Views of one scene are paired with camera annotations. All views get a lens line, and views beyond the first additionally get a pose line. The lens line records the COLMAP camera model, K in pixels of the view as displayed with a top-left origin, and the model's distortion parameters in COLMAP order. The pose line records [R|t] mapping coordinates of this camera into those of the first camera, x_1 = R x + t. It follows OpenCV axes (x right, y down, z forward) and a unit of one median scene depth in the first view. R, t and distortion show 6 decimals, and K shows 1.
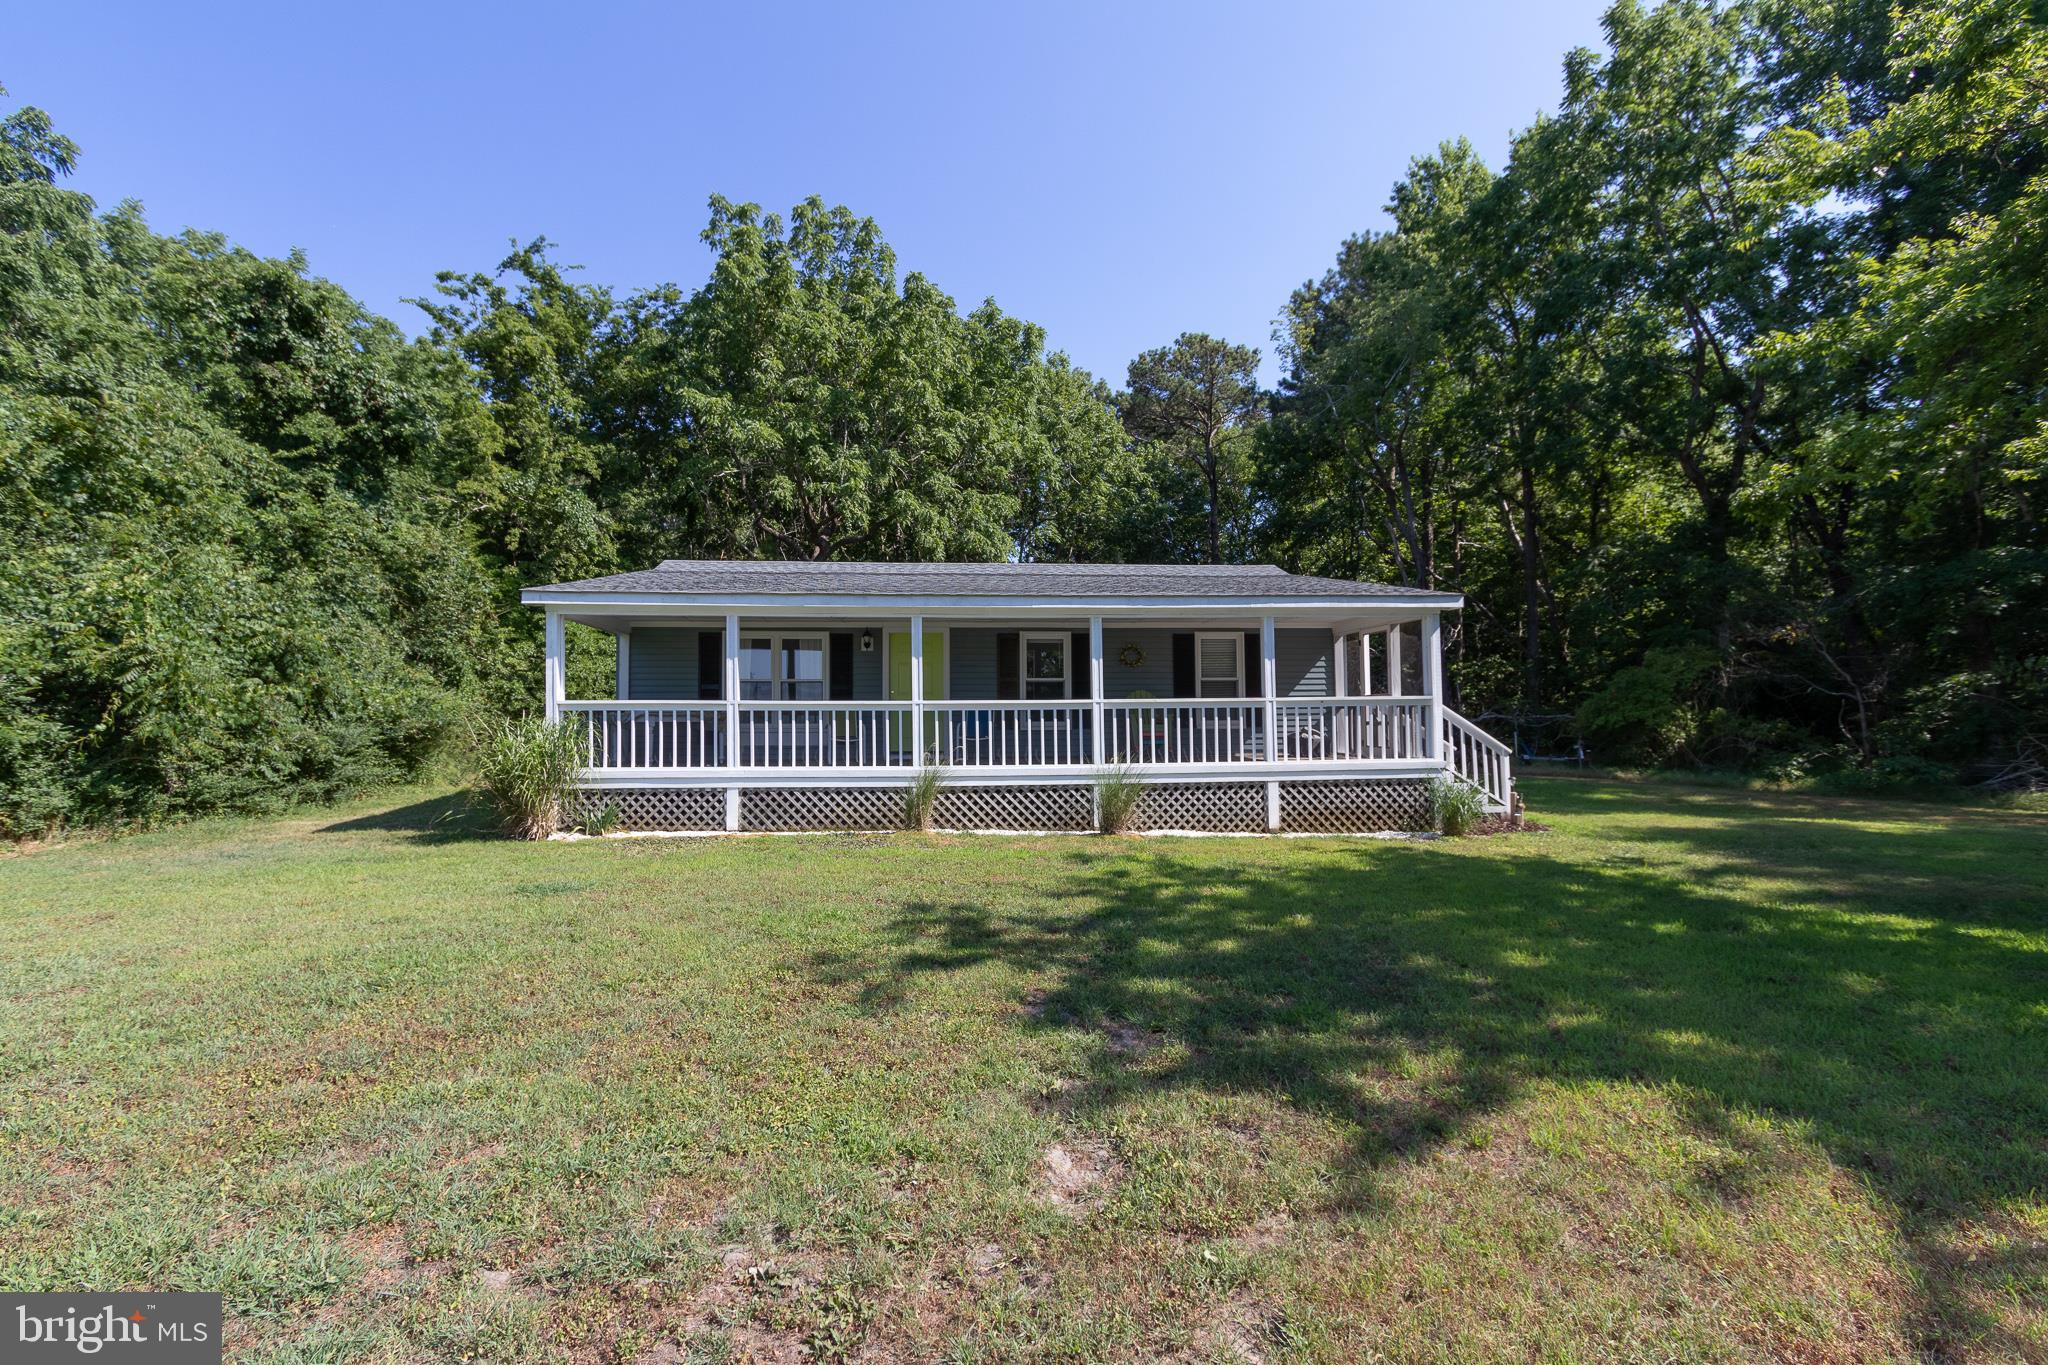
lens RADIAL K [[934.0, 0, 1024.3], [0, 934.0, 717.8], [0, 0, 1]] dist [-0.002028, -0.000903]
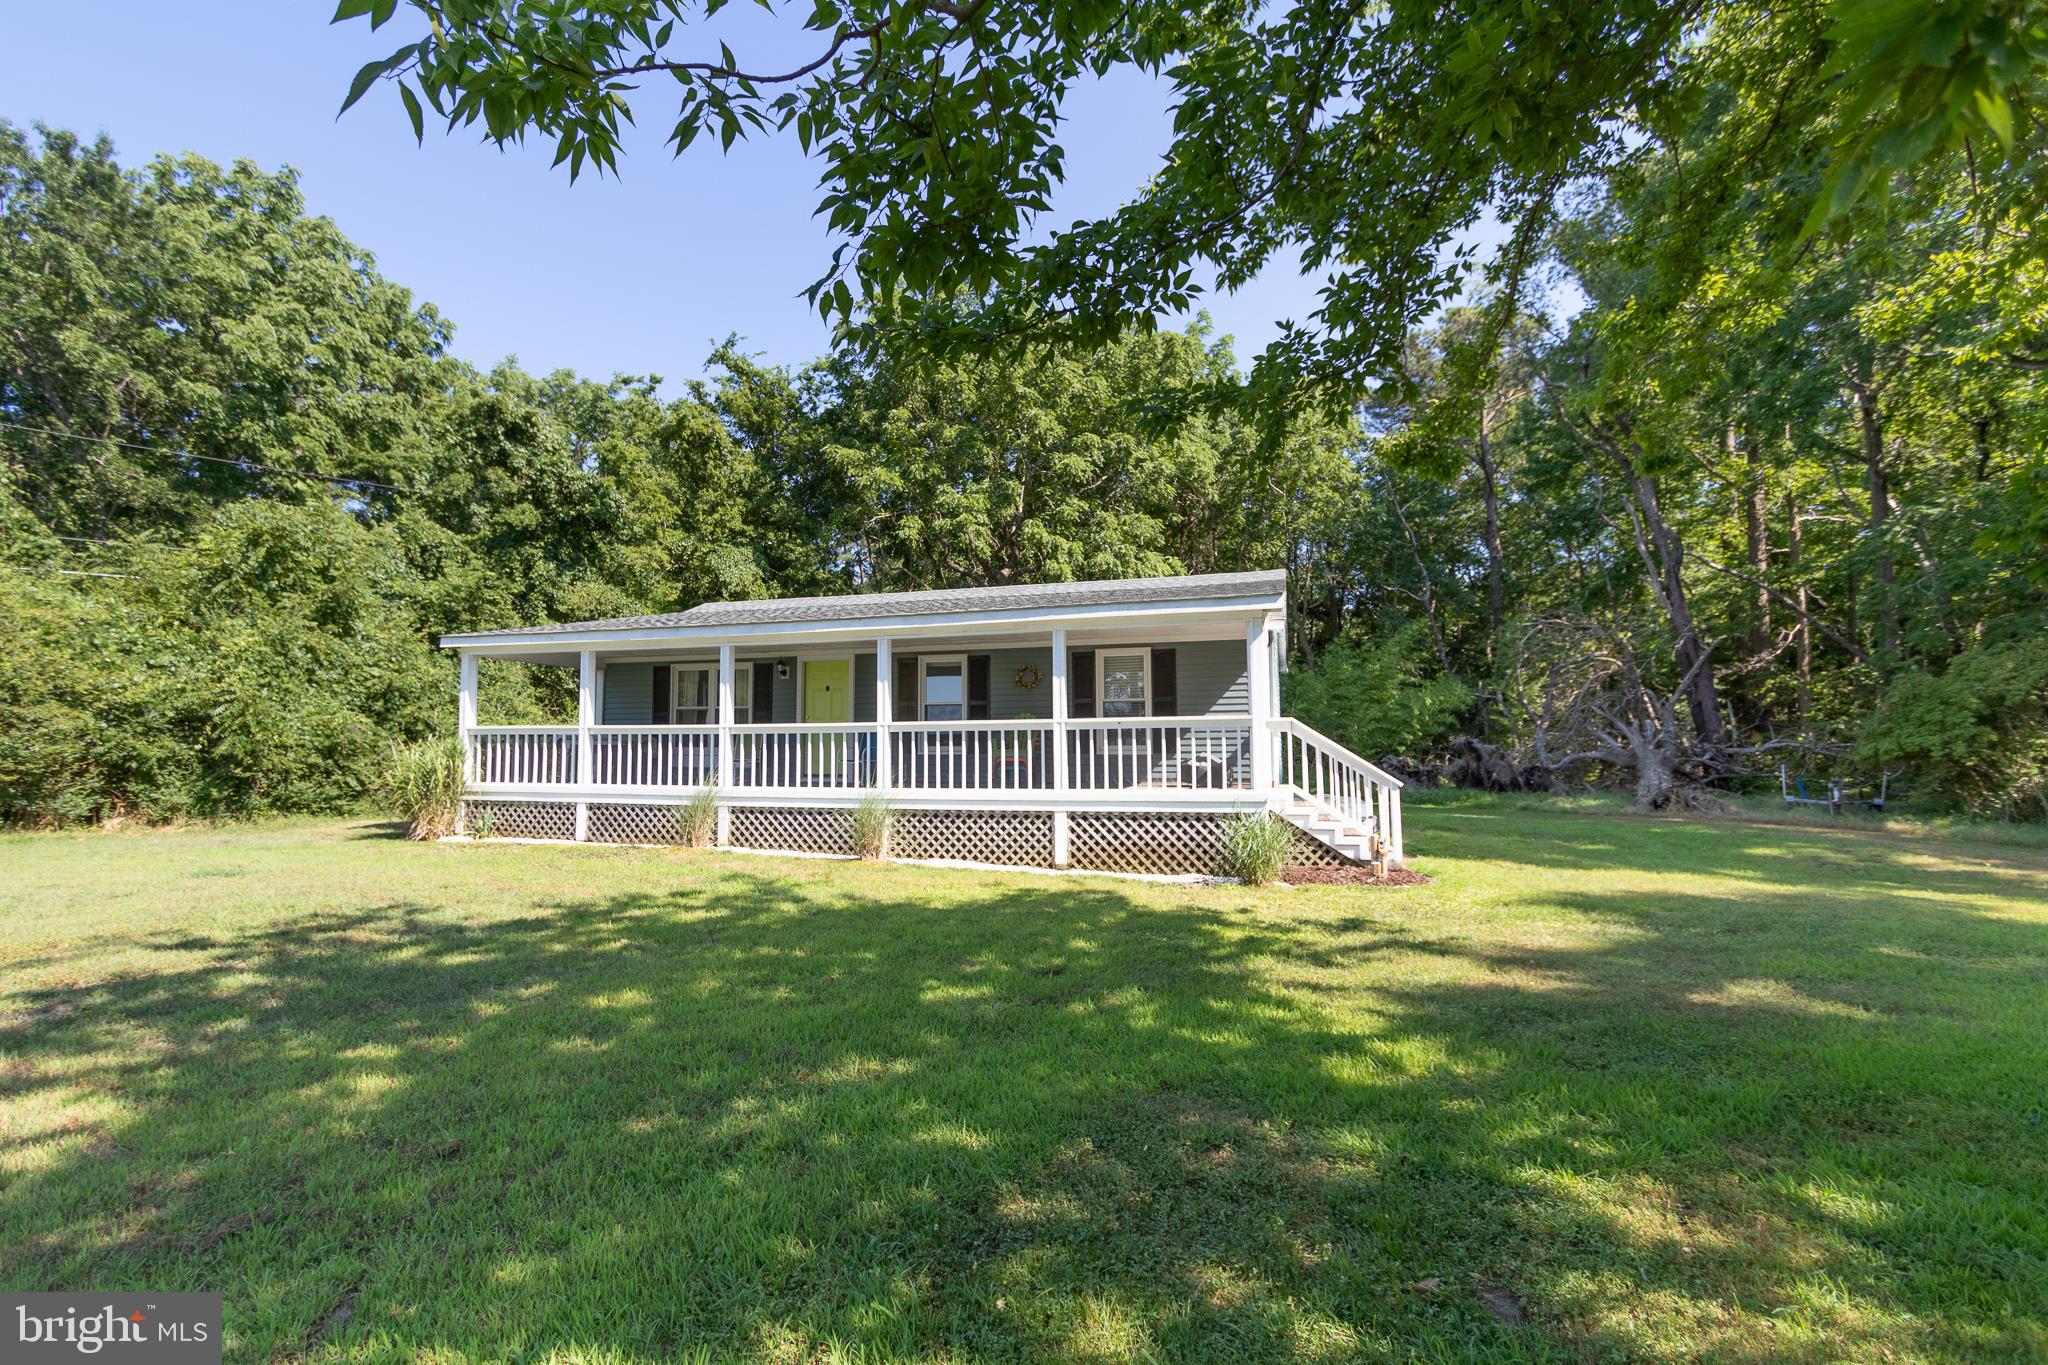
lens RADIAL K [[934.0, 0, 1024.3], [0, 934.0, 717.8], [0, 0, 1]] dist [-0.002028, -0.000903]
pose [[0.922174, -0.008278, -0.386688, 0.575820], [-0.002072, 0.999651, -0.026340, 0.000565], [0.386771, 0.025092, 0.921835, 0.144125]]
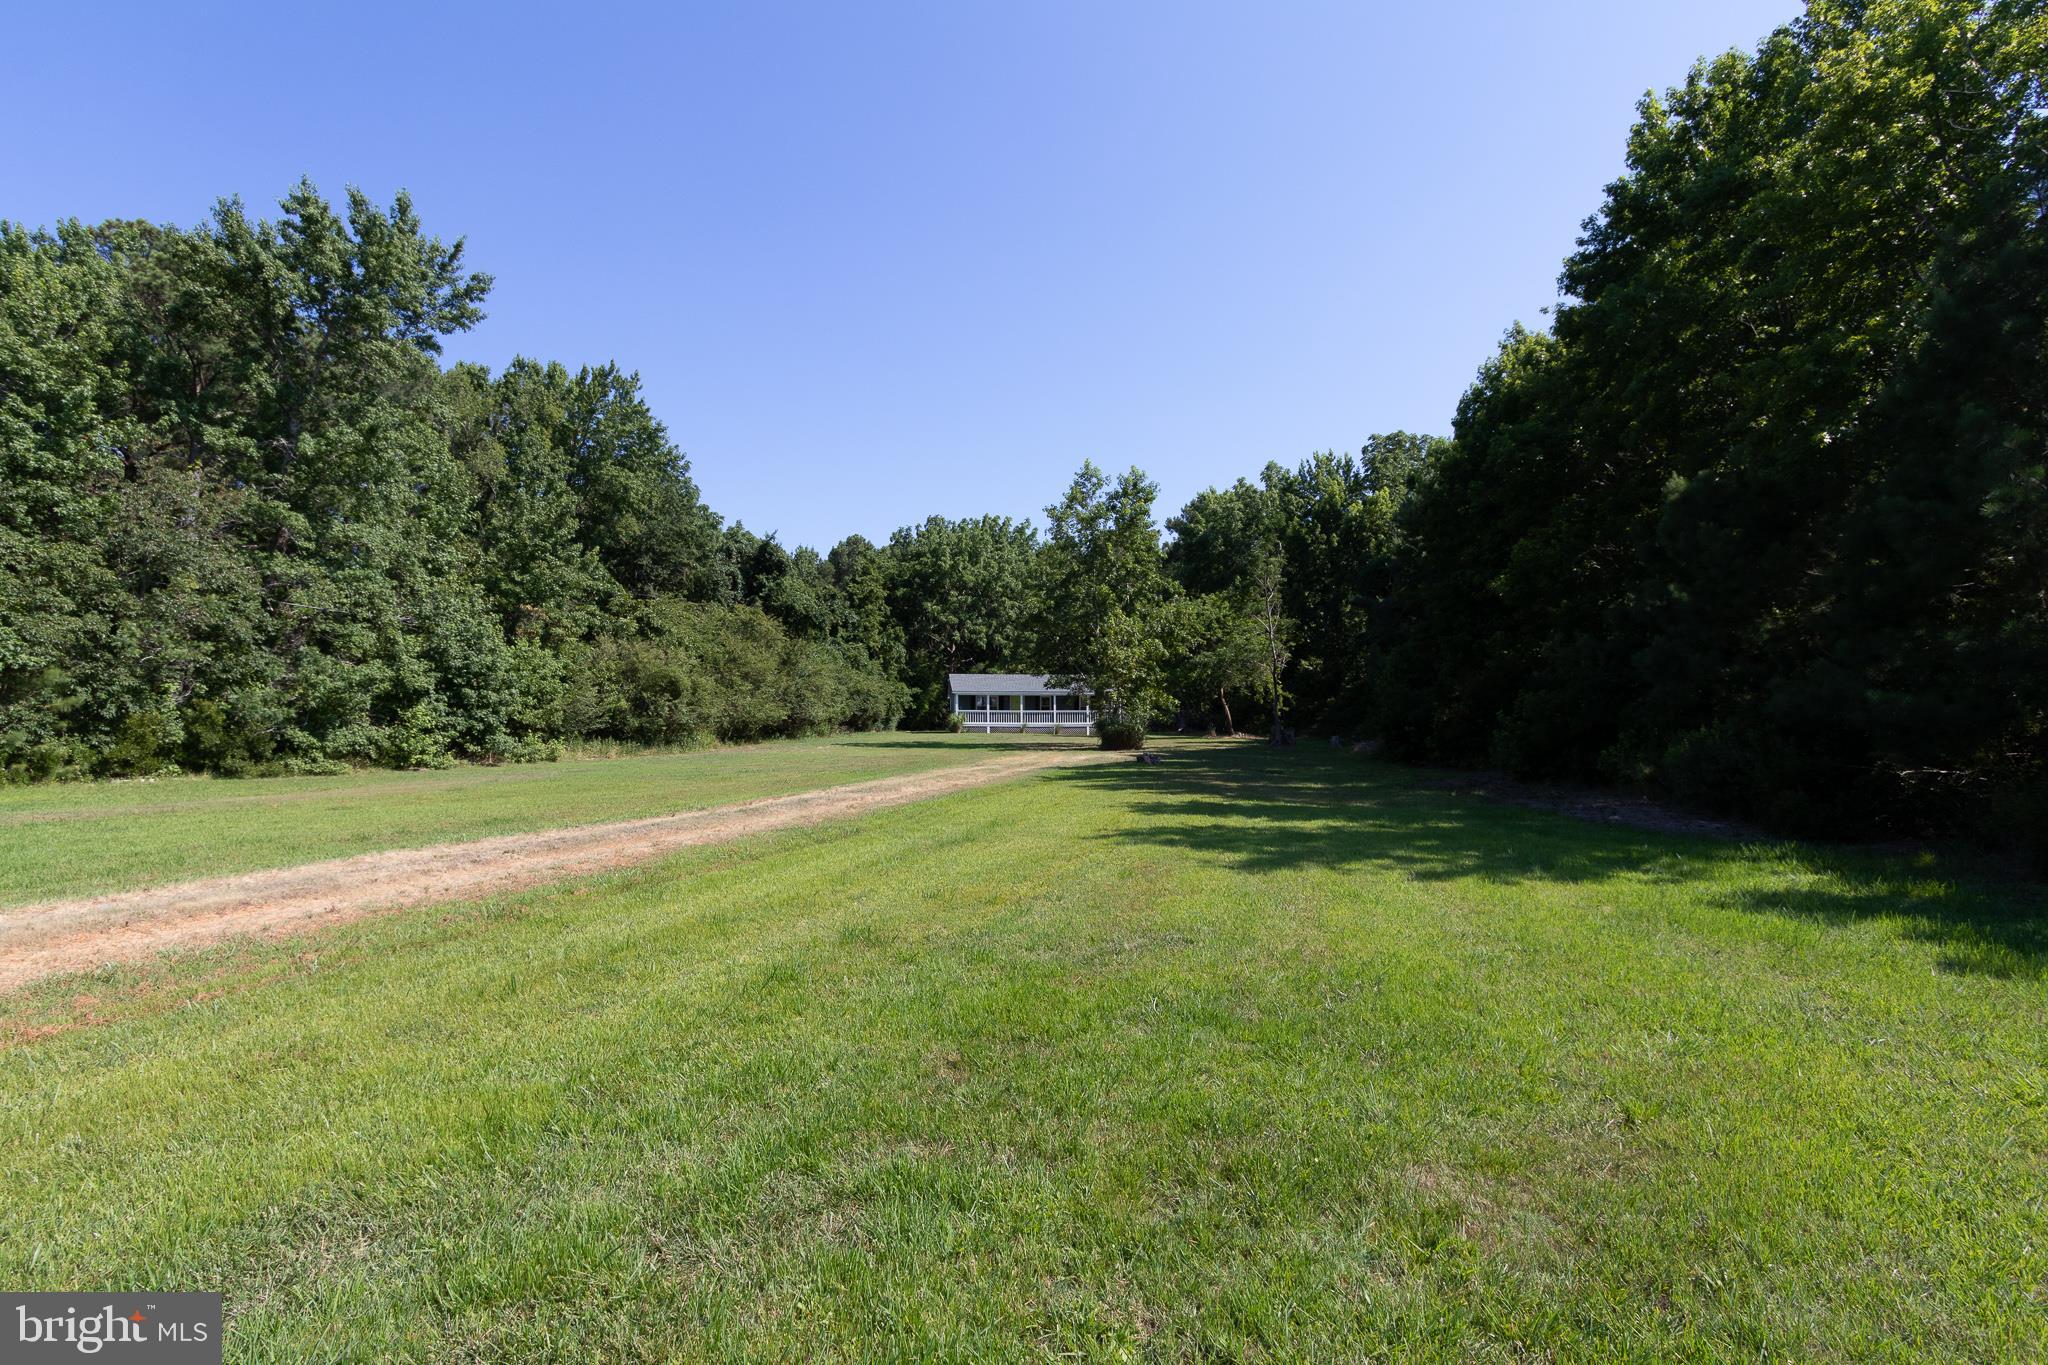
lens RADIAL K [[1062.8, 0, 1023.6], [0, 1062.8, 723.7], [0, 0, 1]] dist [0.001023, 0.000053]
pose [[0.999922, 0.005814, -0.011066, -0.027165], [-0.005757, 0.999970, 0.005212, 0.019990], [0.011096, -0.005148, 0.999925, -4.837370]]
